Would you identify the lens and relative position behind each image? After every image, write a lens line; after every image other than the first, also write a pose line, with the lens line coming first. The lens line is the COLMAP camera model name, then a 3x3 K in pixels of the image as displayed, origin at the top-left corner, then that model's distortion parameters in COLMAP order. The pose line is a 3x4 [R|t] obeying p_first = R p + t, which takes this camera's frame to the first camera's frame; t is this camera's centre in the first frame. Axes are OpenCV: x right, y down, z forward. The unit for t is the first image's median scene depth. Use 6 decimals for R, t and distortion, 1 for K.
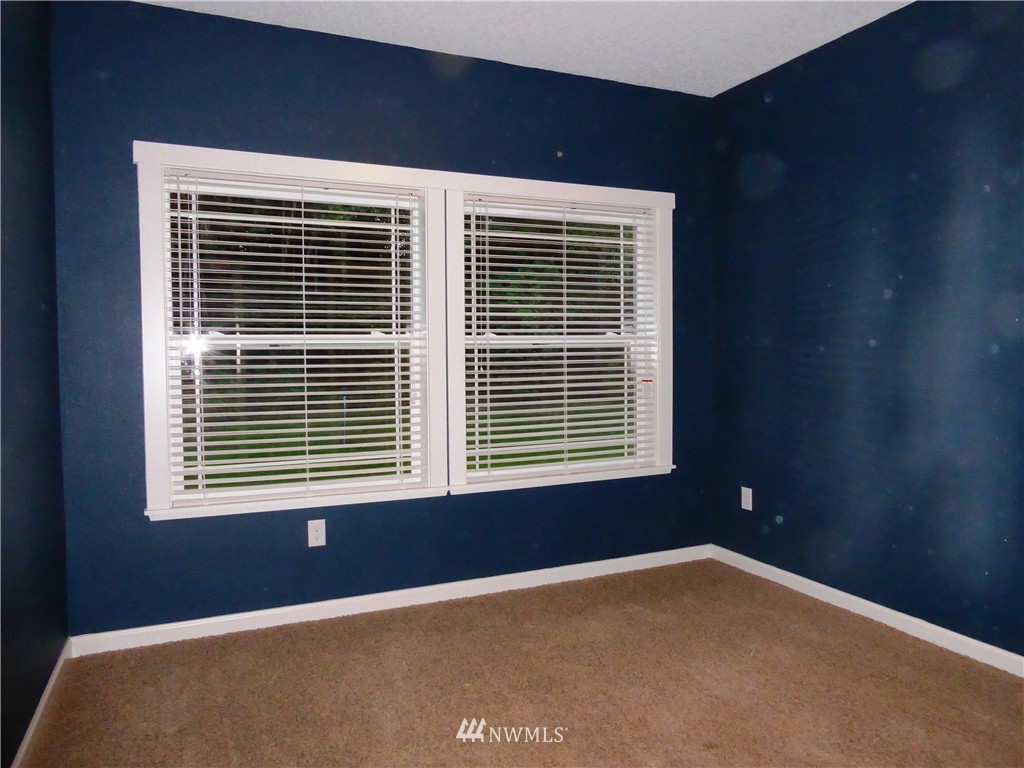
lens RADIAL K [[727.2, 0, 510.4], [0, 727.2, 389.7], [0, 0, 1]] dist [-0.024286, 0.005053]
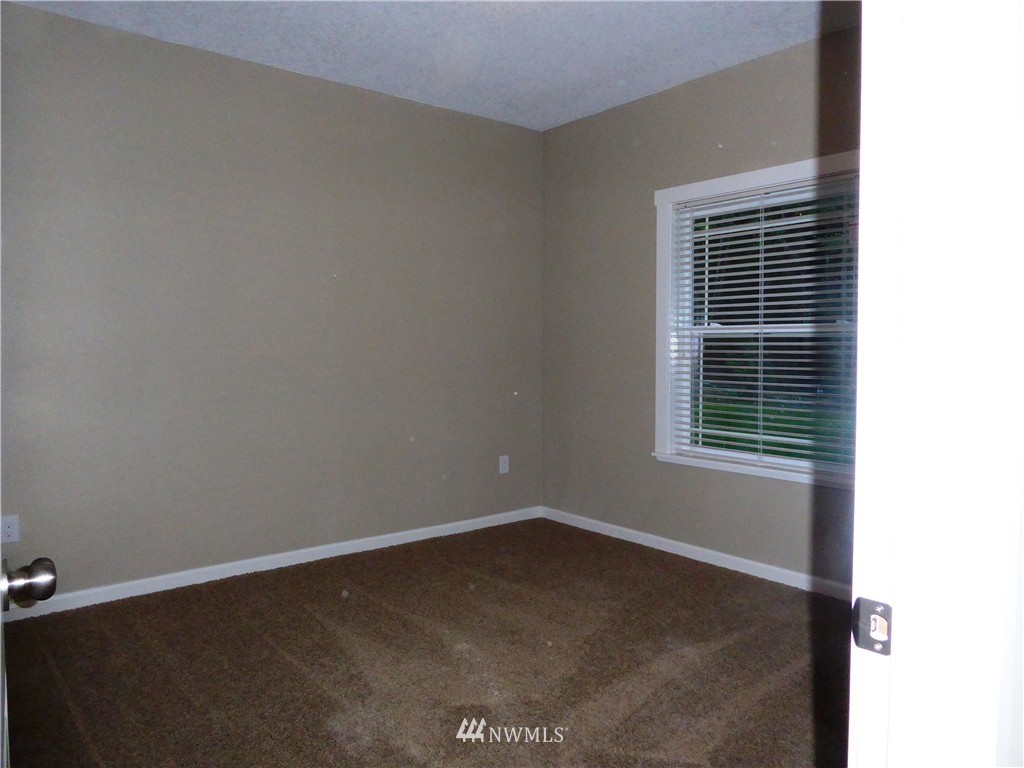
lens RADIAL K [[727.2, 0, 511.5], [0, 727.2, 378.3], [0, 0, 1]] dist [-0.024286, 0.005053]
pose [[0.267240, 0.055921, -0.962006, 0.908021], [-0.049661, 0.997787, 0.044206, -0.028305], [0.962350, 0.035961, 0.269425, 0.403192]]
